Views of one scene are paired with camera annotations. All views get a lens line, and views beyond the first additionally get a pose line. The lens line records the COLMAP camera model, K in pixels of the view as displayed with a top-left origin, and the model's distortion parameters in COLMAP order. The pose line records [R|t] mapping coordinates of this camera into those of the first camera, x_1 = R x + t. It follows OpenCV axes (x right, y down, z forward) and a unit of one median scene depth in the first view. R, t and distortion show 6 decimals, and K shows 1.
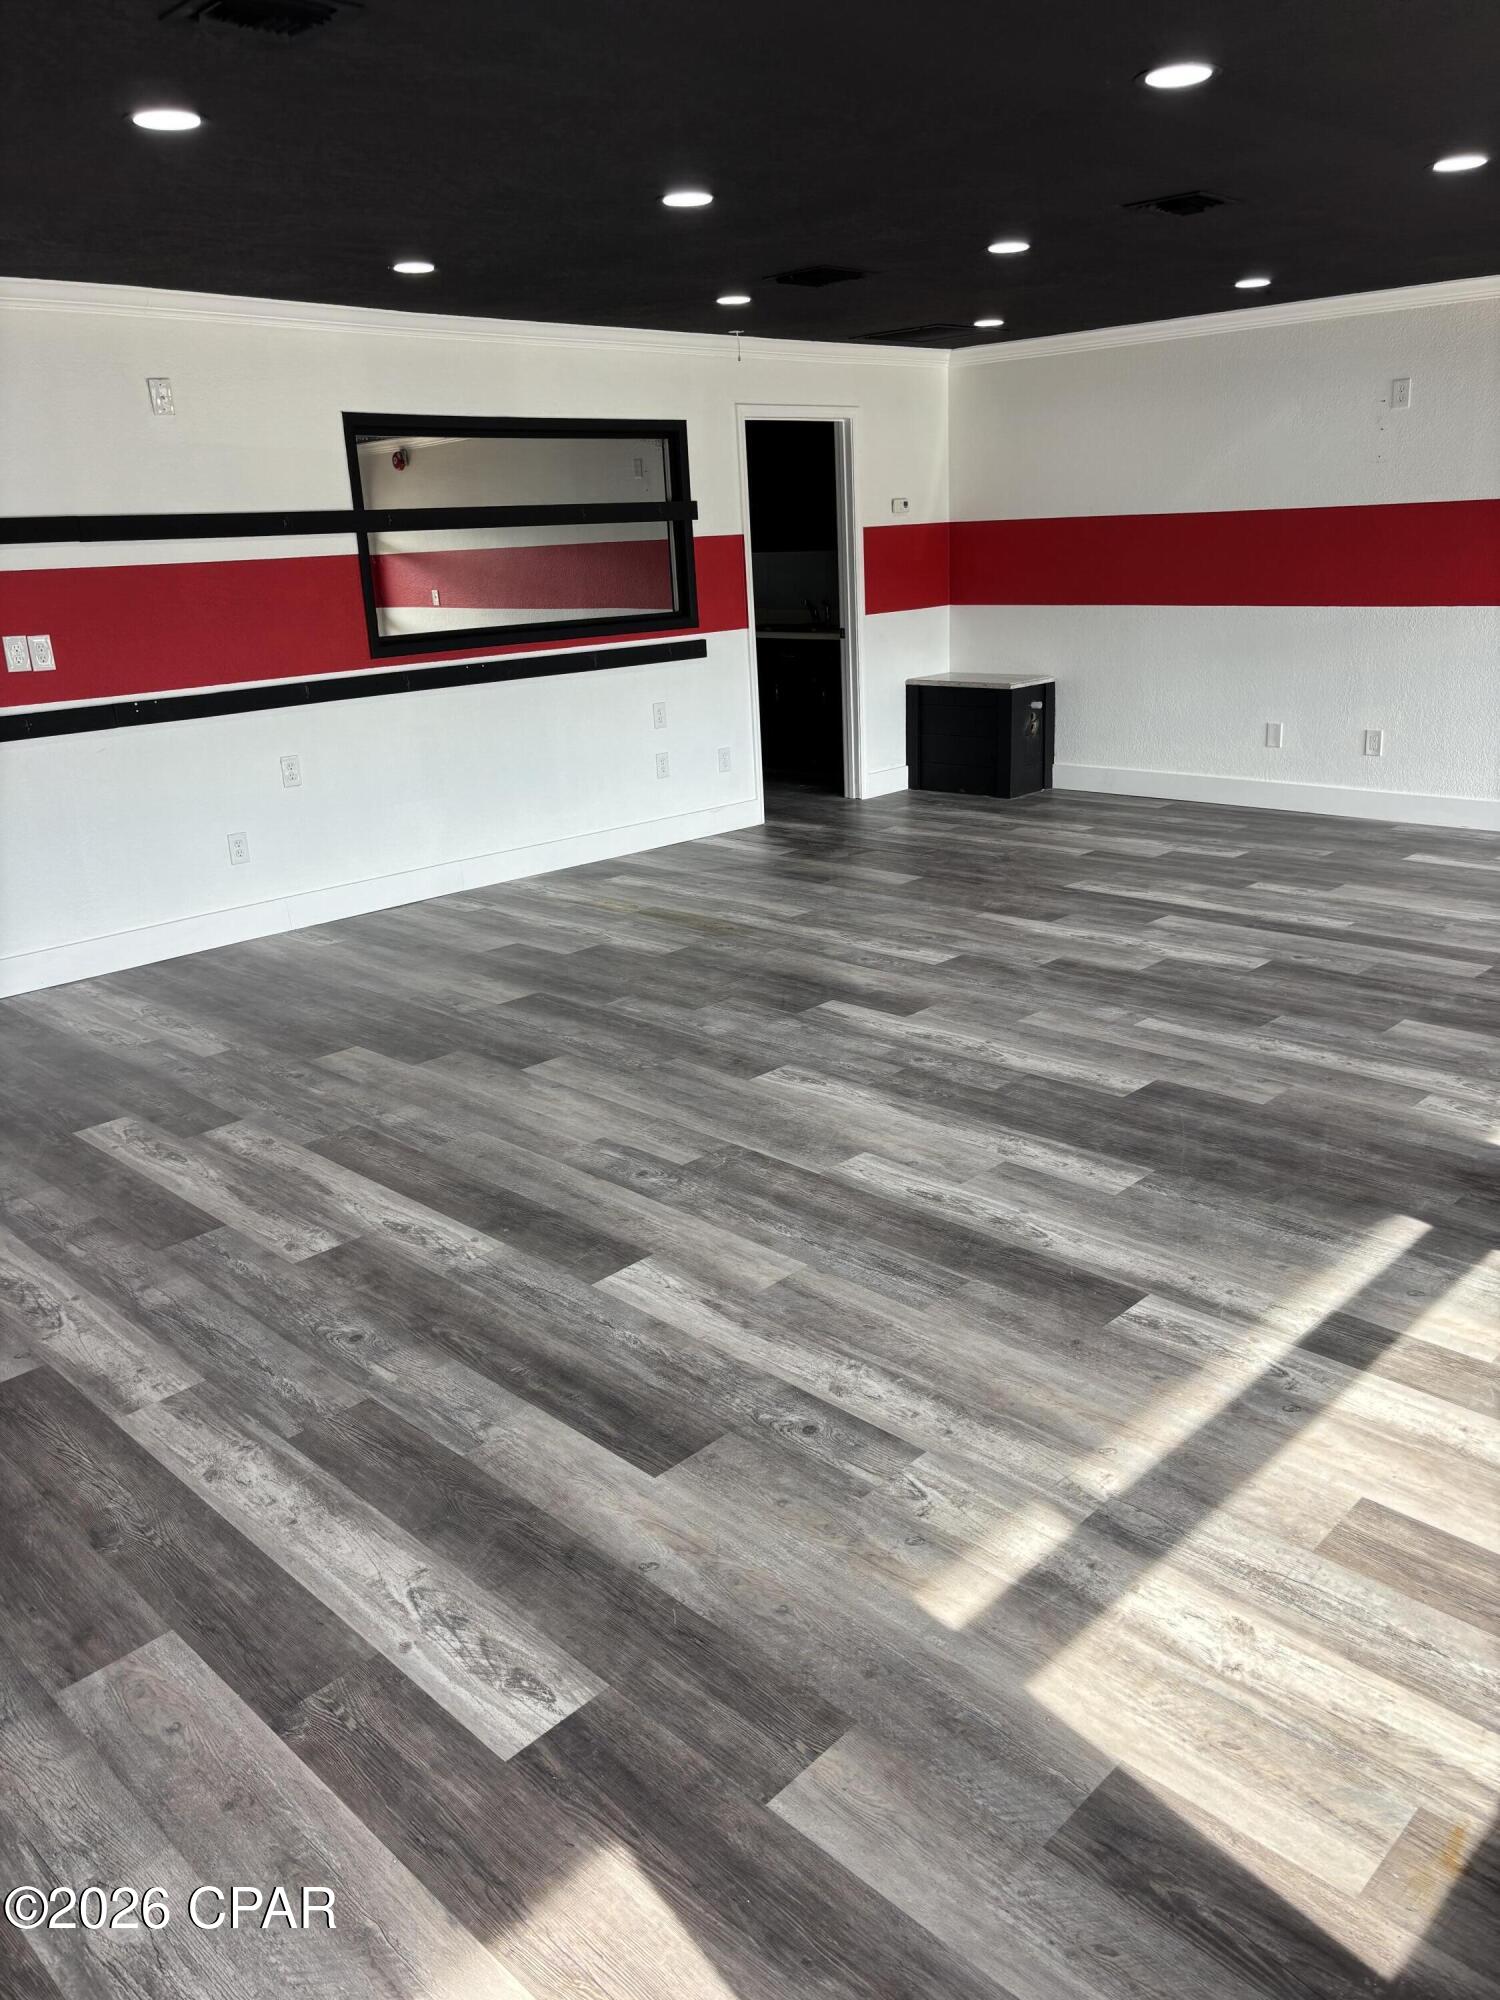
lens RADIAL K [[1530.9, 0, 750.0], [0, 1530.9, 1000.0], [0, 0, 1]] dist [0.103790, 0.000043]
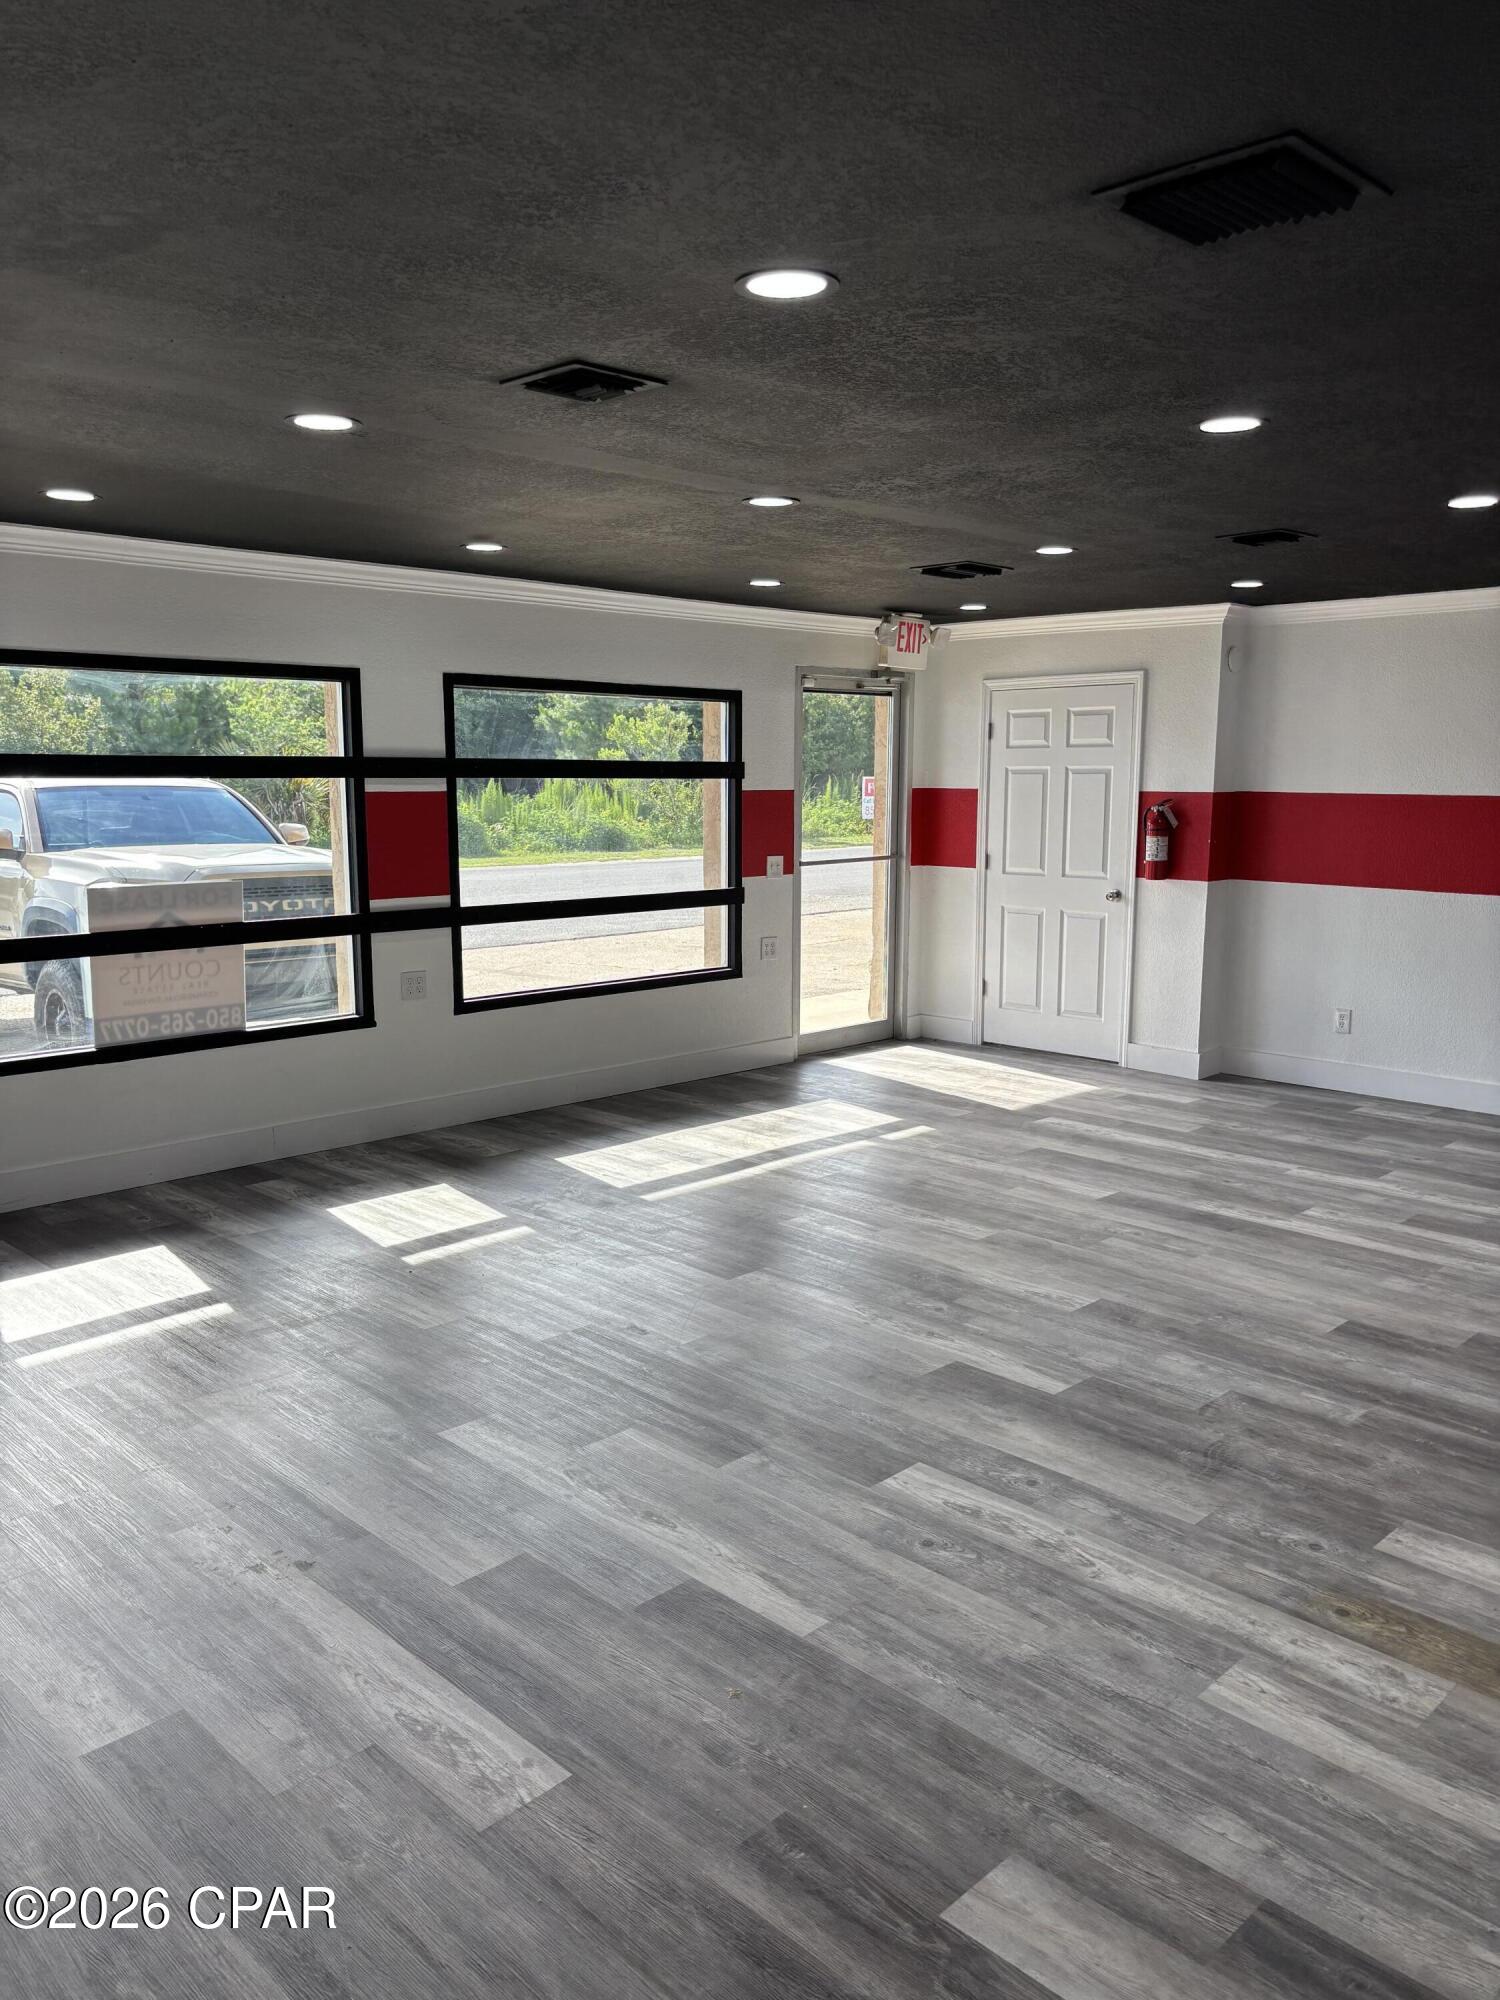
lens RADIAL K [[1526.0, 0, 785.5], [0, 1526.0, 1006.3], [0, 0, 1]] dist [0.004356, 0.000654]
pose [[-0.999193, 0.039341, -0.008085, 0.220504], [0.031698, 0.896078, 0.442764, -0.608611], [0.024664, 0.442150, -0.896602, 1.886936]]
